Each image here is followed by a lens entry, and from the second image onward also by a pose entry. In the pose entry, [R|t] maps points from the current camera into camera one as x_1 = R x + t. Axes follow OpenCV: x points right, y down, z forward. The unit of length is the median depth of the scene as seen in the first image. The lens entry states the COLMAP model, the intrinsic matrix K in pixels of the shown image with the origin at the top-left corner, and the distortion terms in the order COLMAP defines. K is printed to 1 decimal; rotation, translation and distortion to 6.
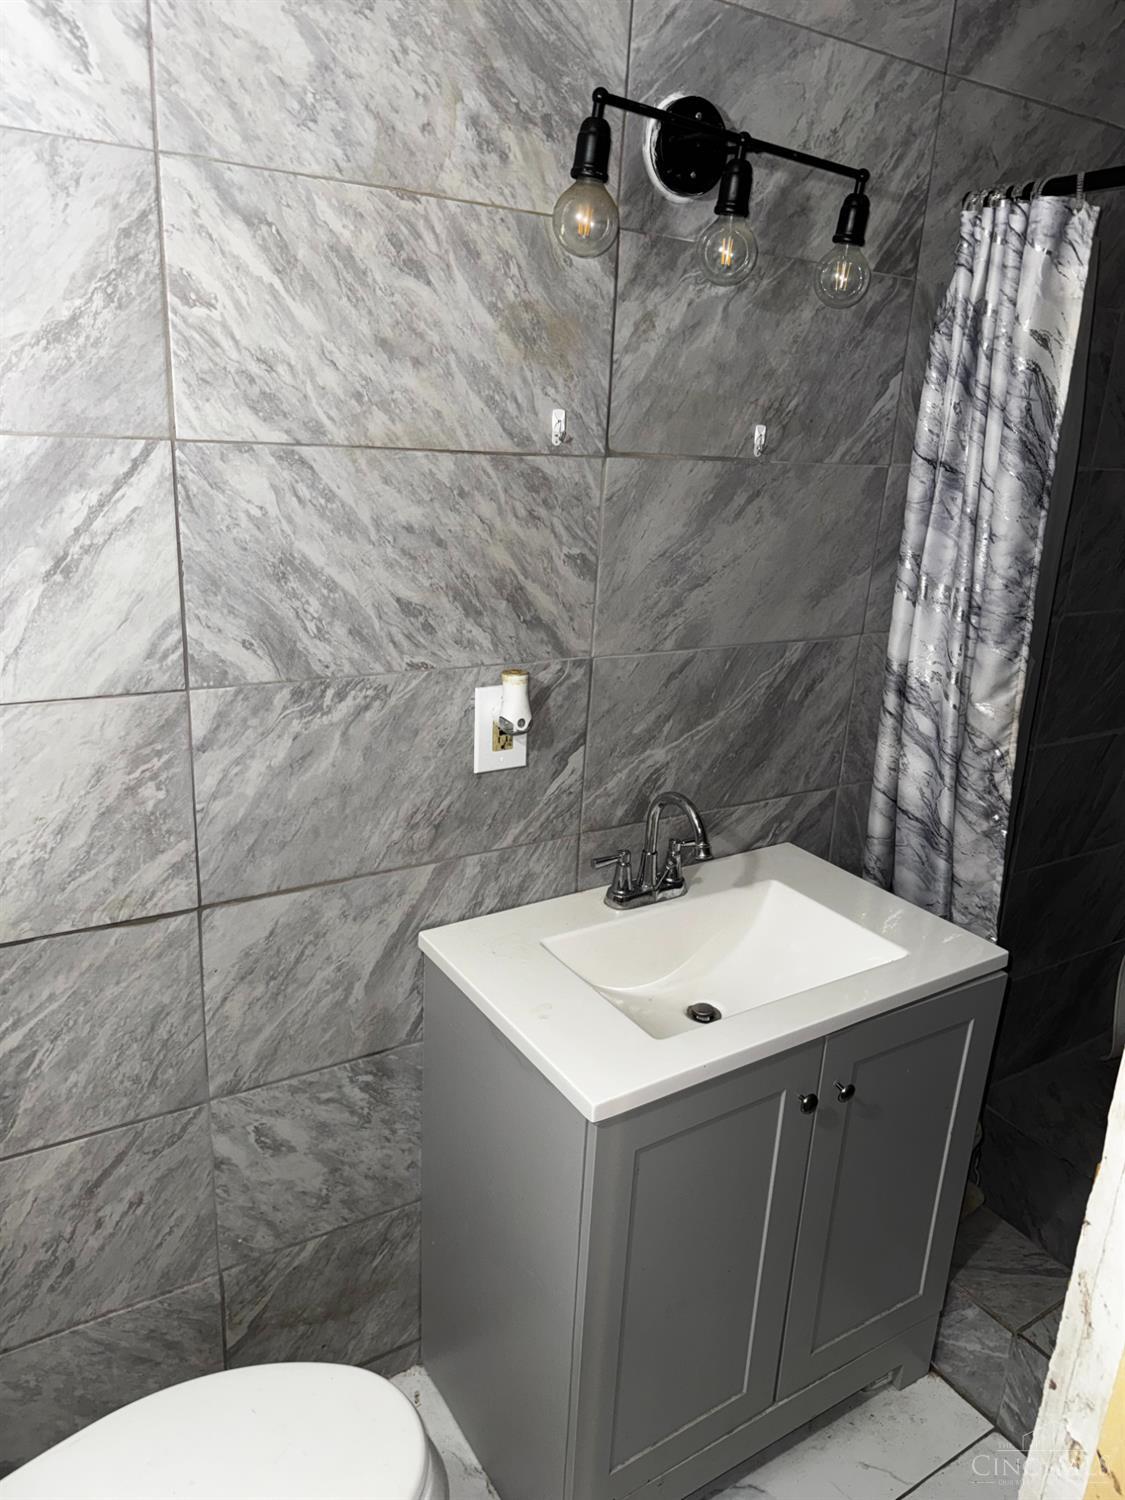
lens RADIAL K [[1049.6, 0, 570.1], [0, 1049.6, 752.4], [0, 0, 1]] dist [0.107821, -0.176732]
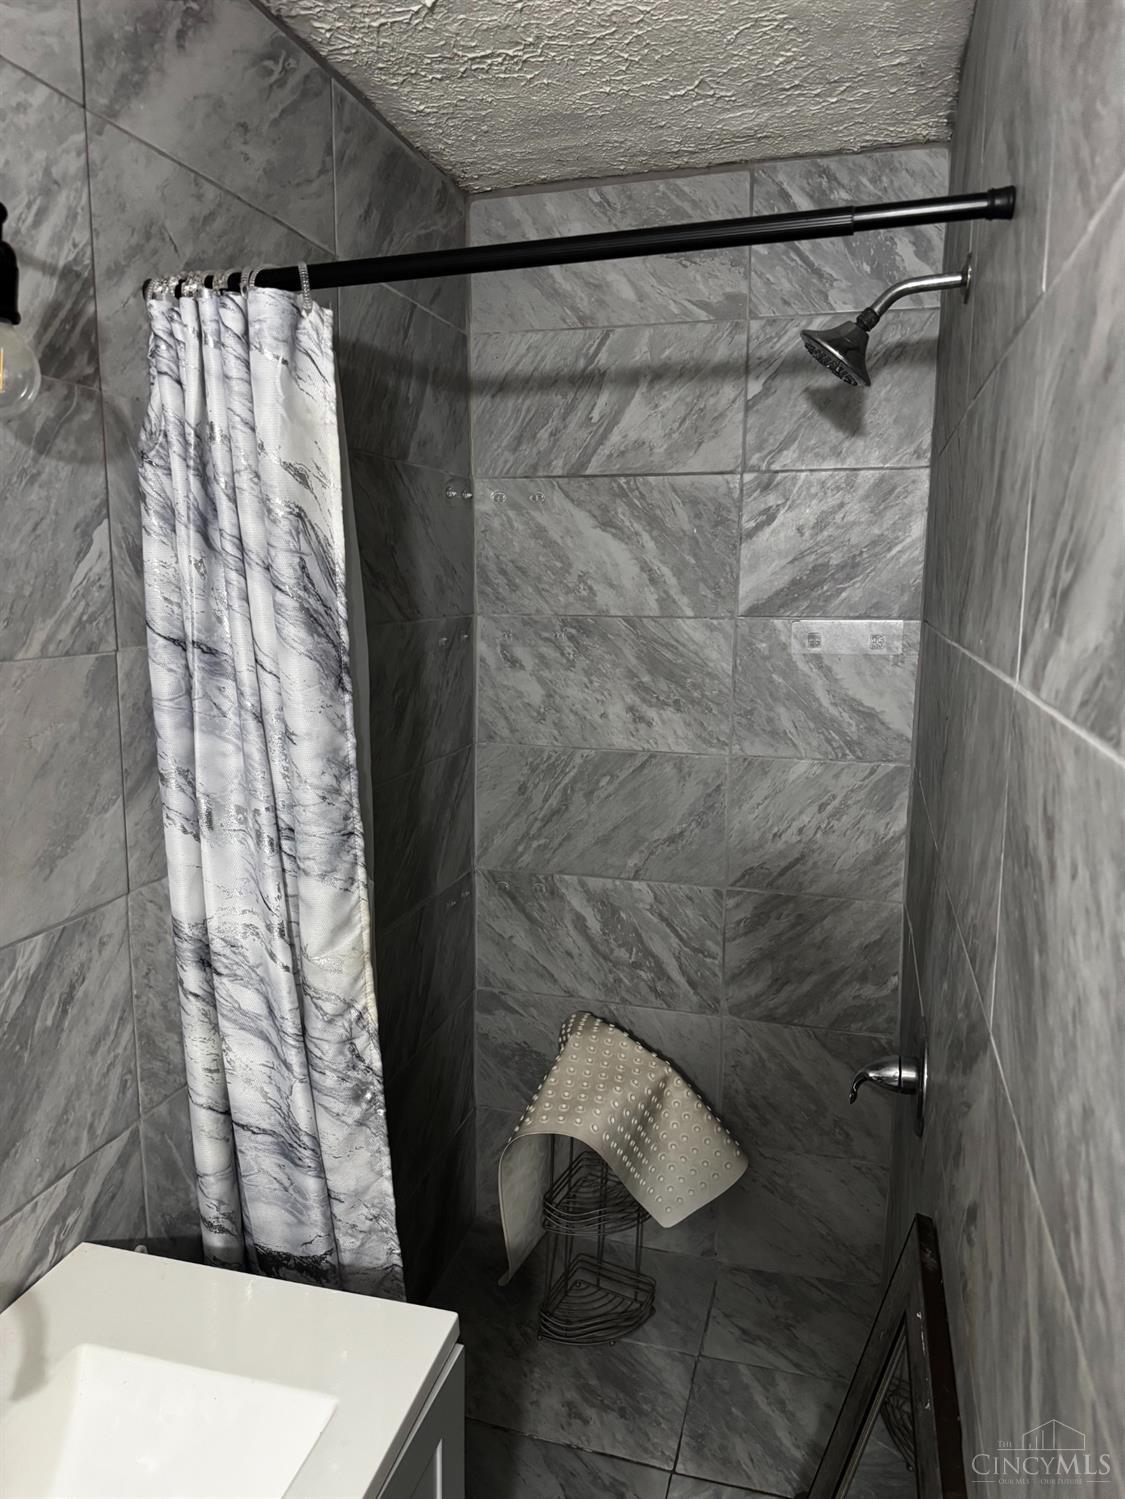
lens RADIAL K [[1065.8, 0, 562.5], [0, 1065.8, 749.5], [0, 0, 1]] dist [0.041364, -0.051496]
pose [[0.743705, -0.154087, 0.650507, 0.056890], [0.243421, 0.968690, -0.048840, -0.107926], [-0.622614, 0.194670, 0.757928, 0.319660]]
